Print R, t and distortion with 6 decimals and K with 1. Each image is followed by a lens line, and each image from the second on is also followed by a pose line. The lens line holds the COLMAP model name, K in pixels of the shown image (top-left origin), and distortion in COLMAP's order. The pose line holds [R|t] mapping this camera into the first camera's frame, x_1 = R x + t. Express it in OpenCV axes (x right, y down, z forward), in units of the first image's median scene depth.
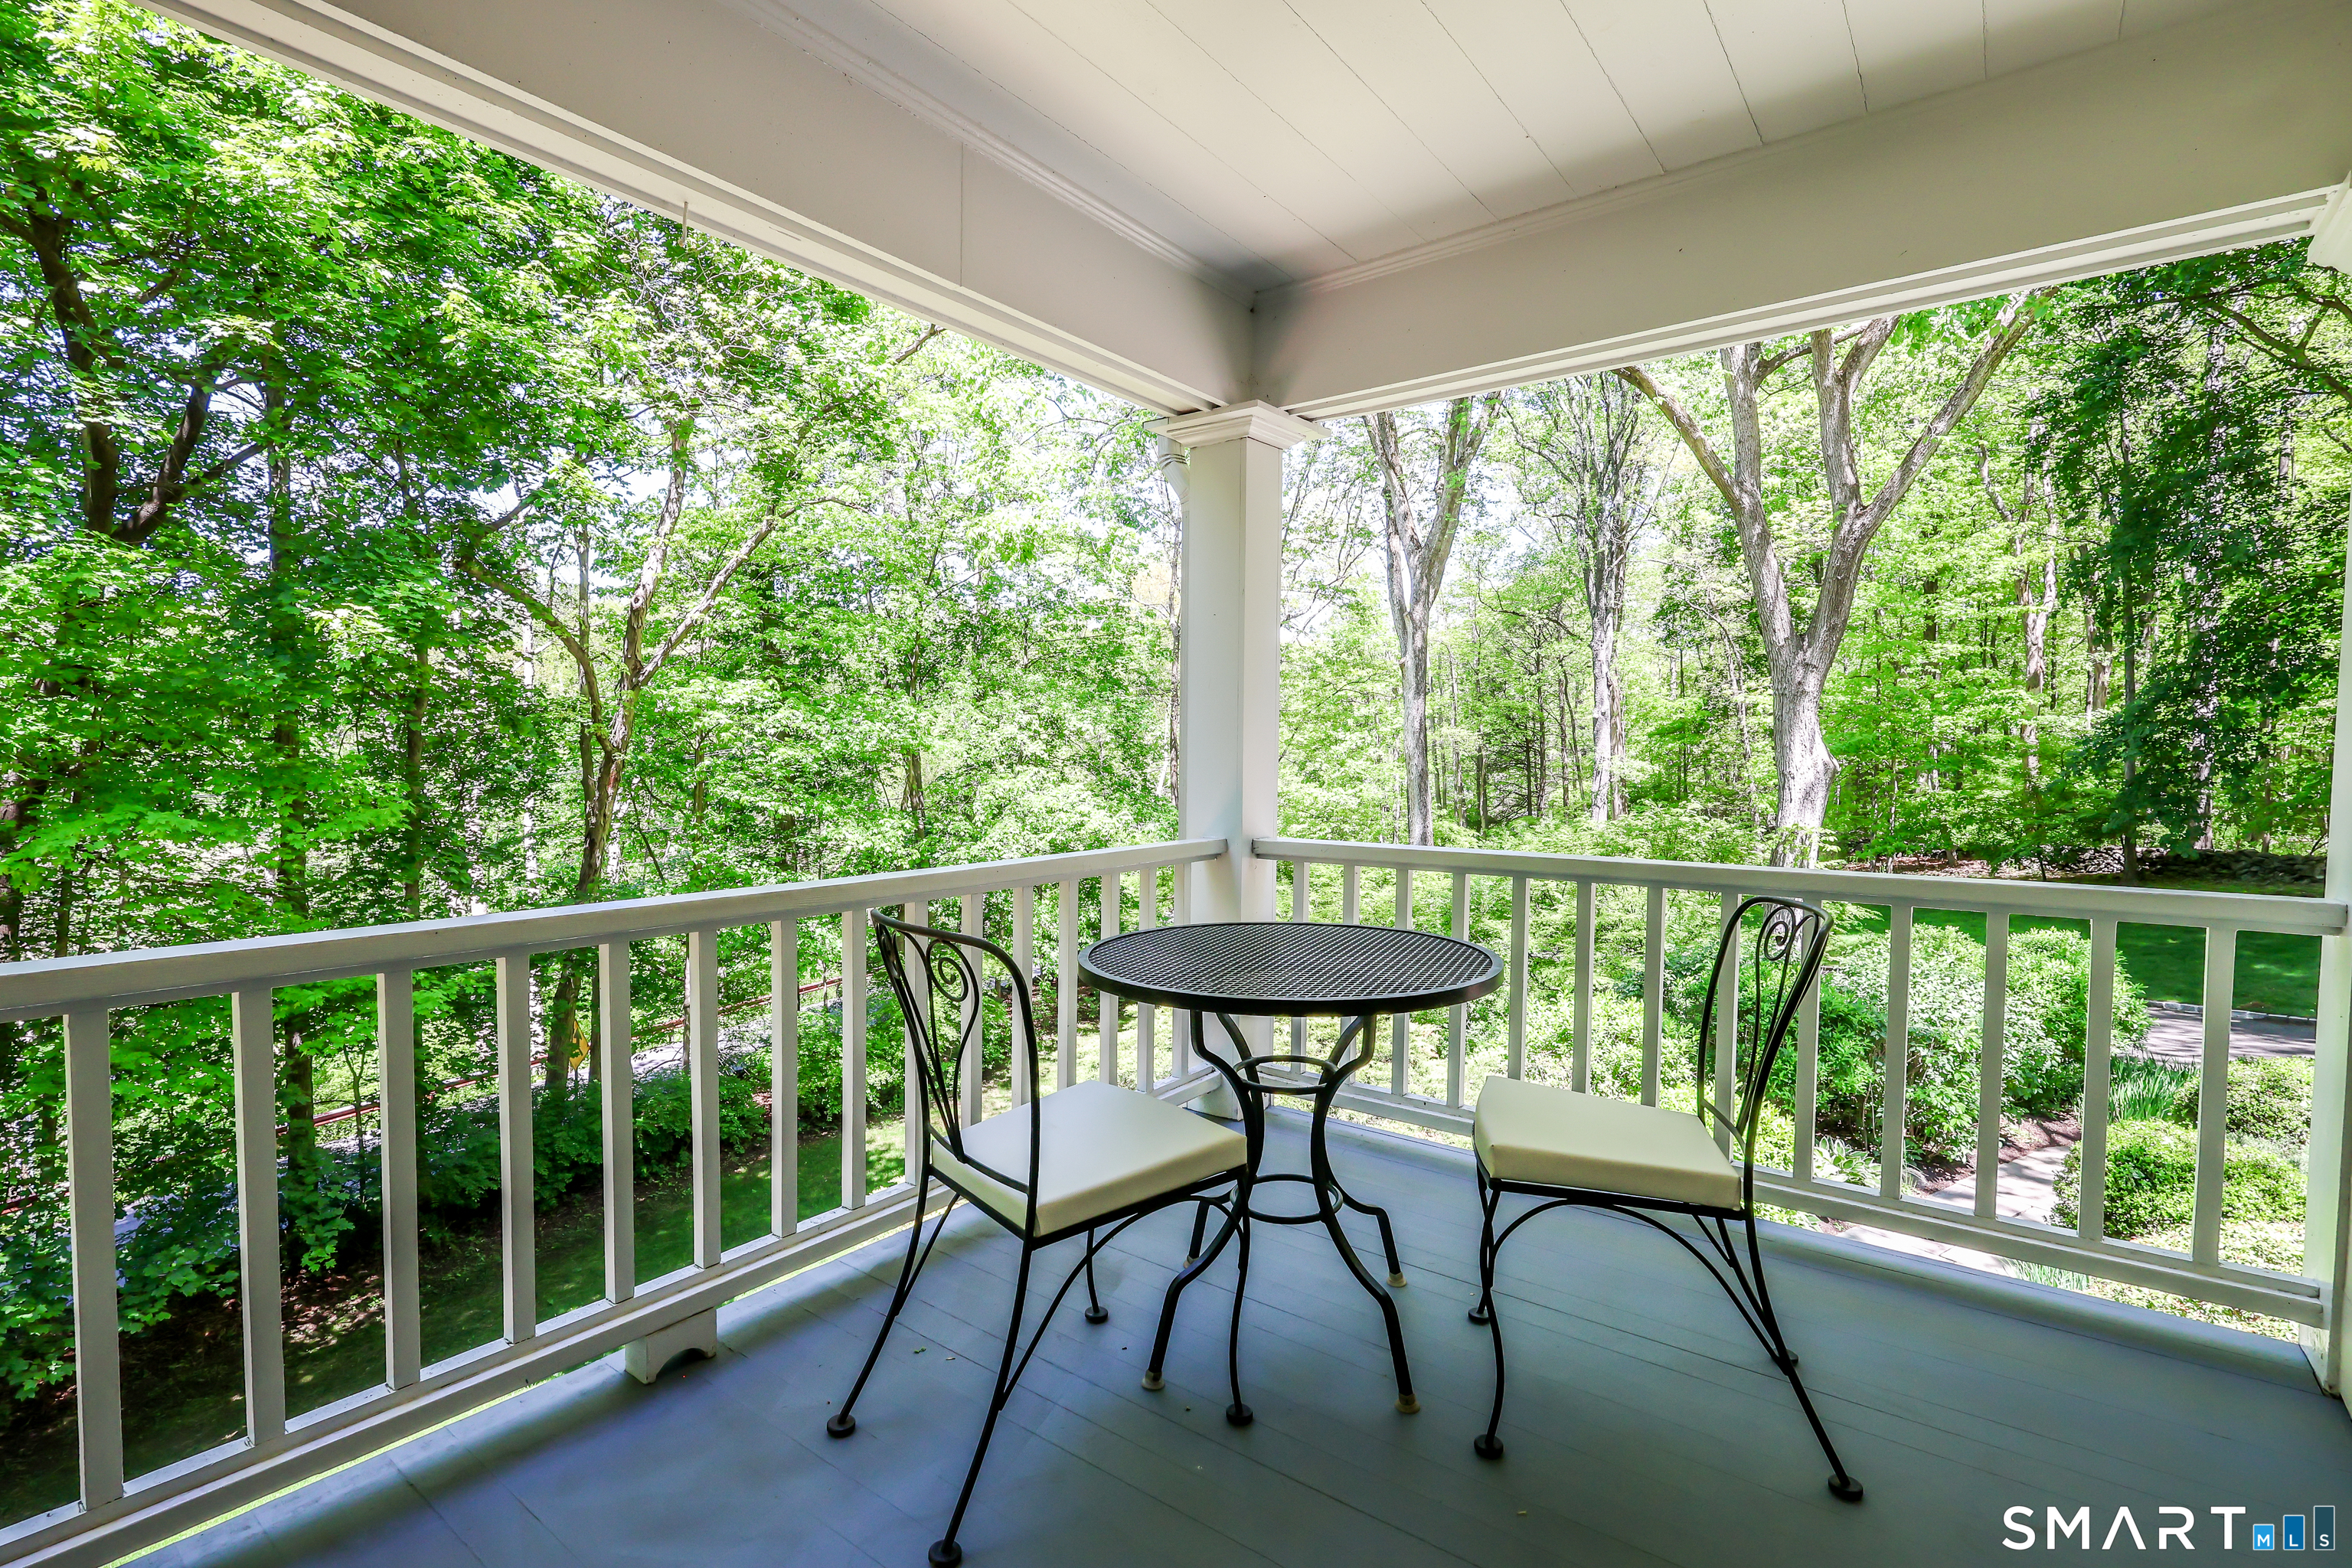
lens RADIAL K [[1082.5, 0, 1168.4], [0, 1082.5, 775.3], [0, 0, 1]] dist [-0.006988, 0.000180]
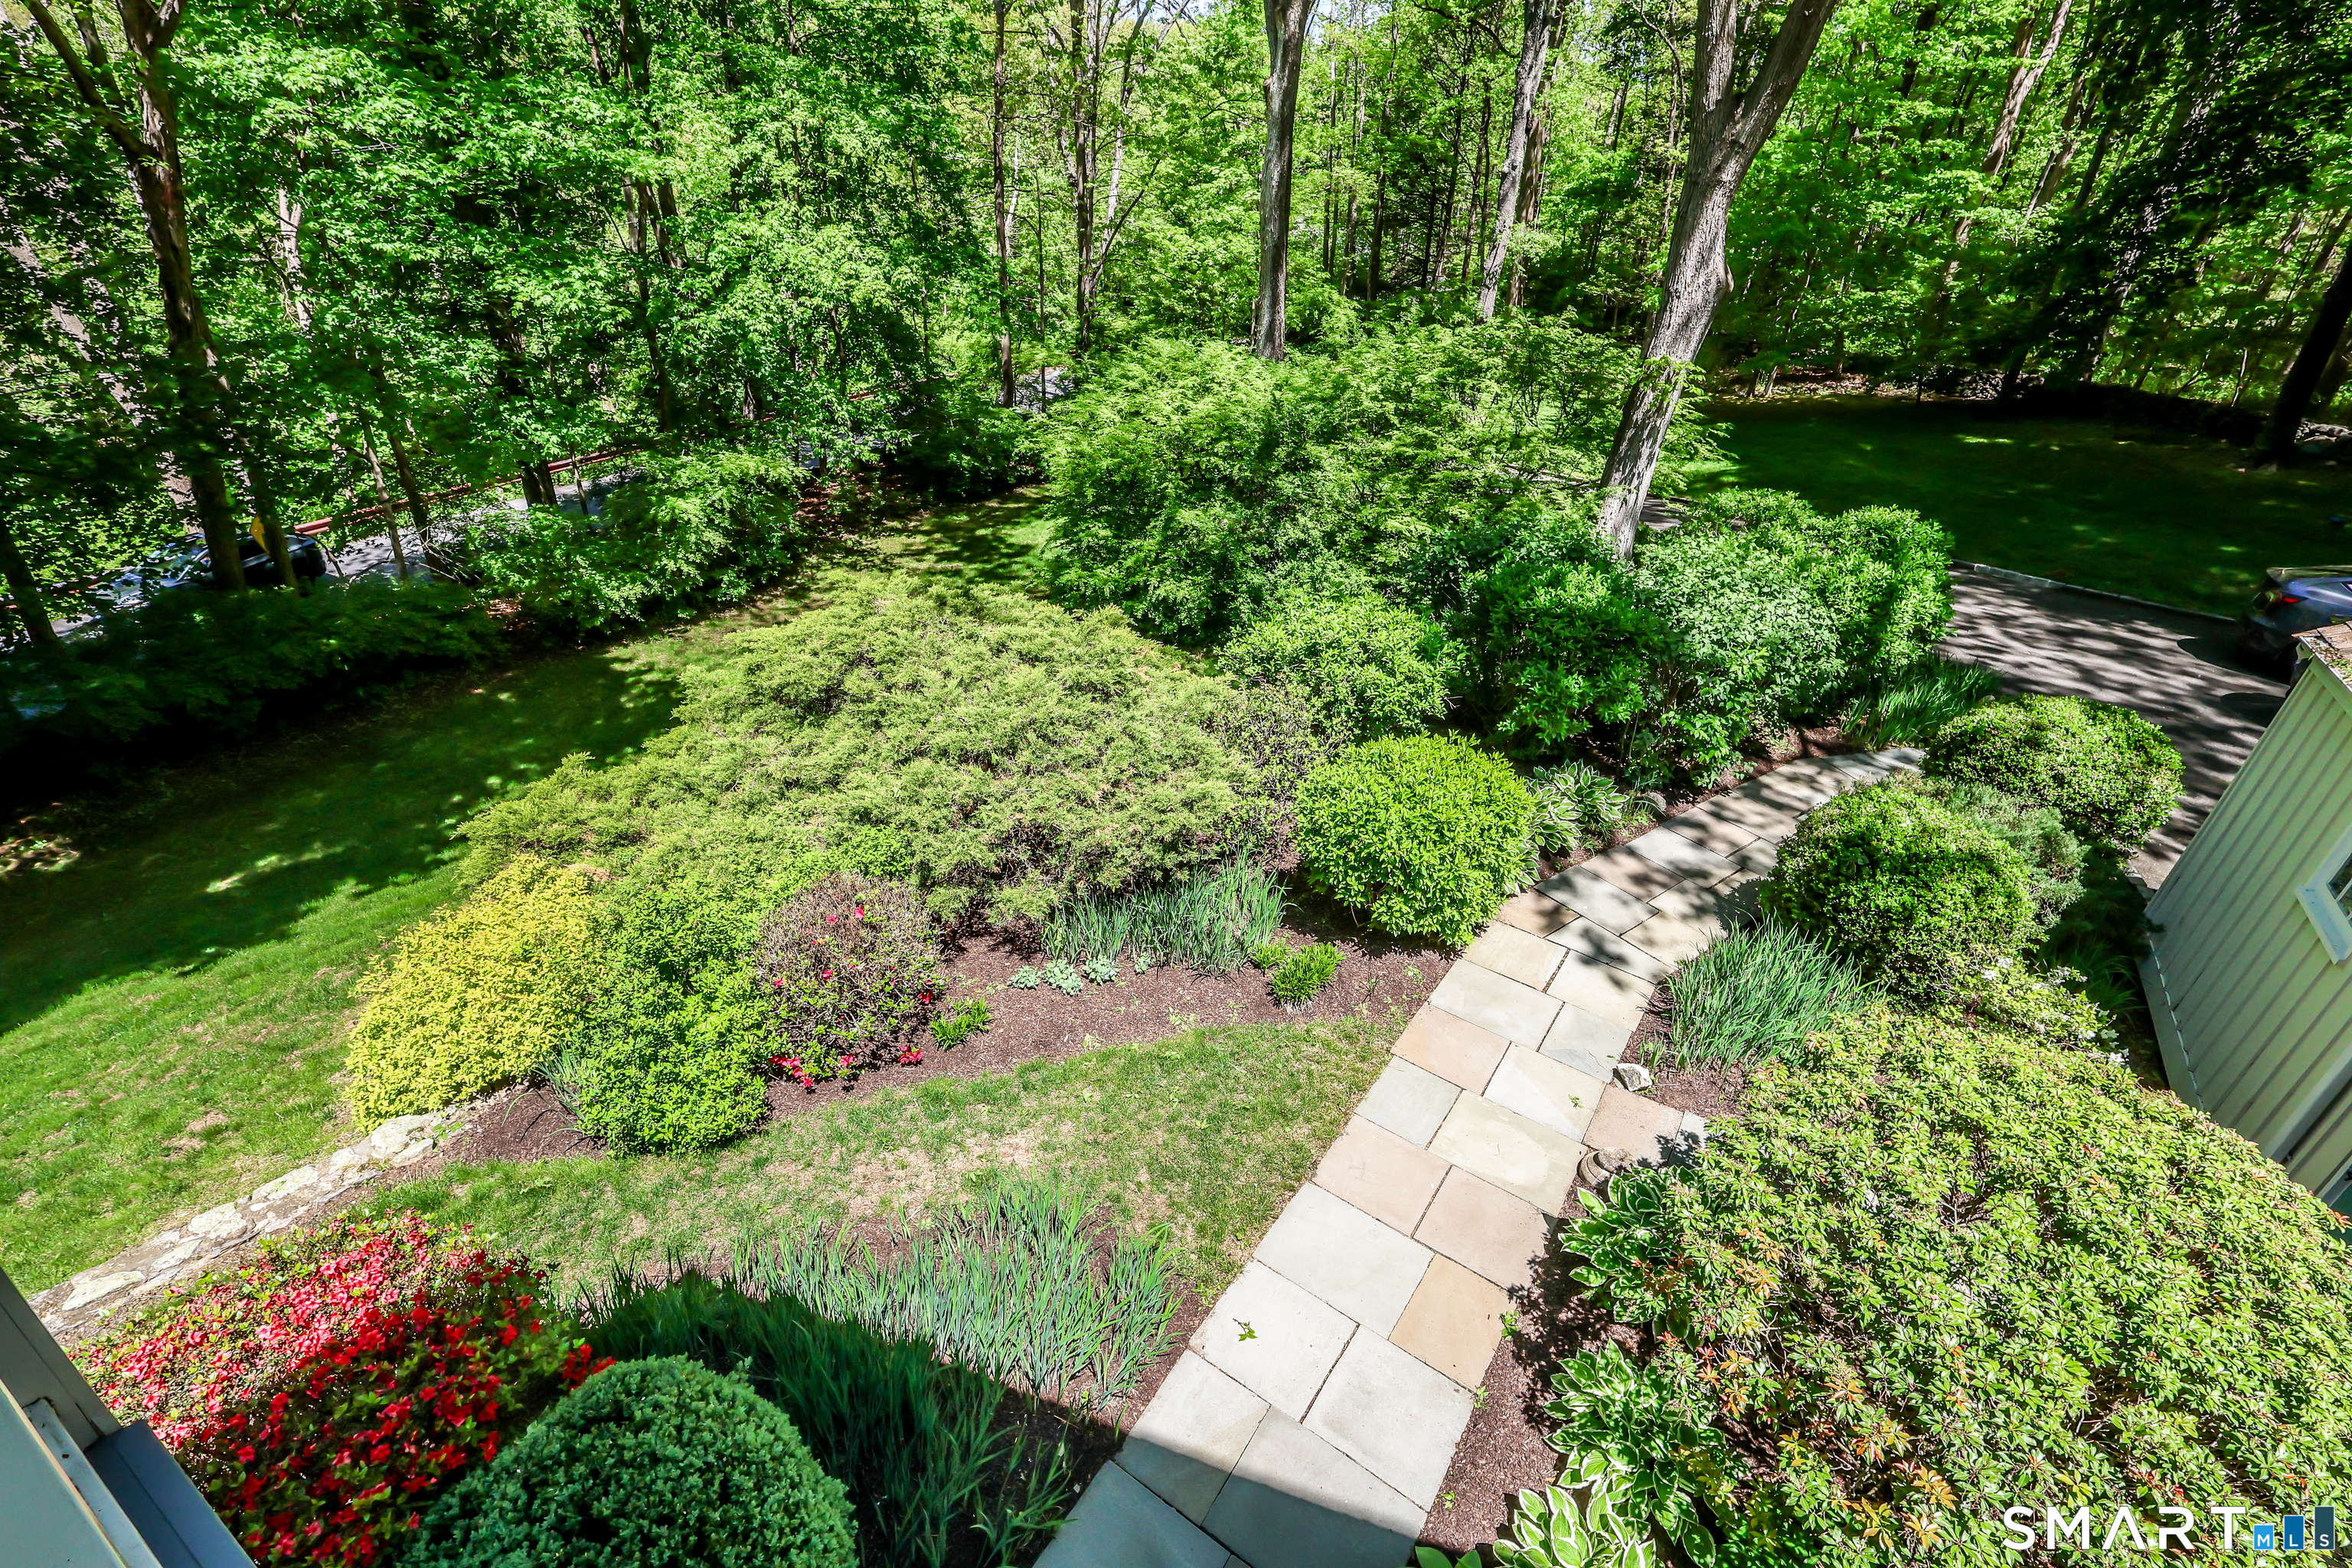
lens RADIAL K [[1082.5, 0, 1173.5], [0, 1082.5, 798.5], [0, 0, 1]] dist [-0.006988, 0.000180]
pose [[0.993030, 0.004725, 0.117768, 0.059493], [-0.061297, 0.874142, 0.481786, -0.022588], [-0.100669, -0.485647, 0.868339, 0.080689]]
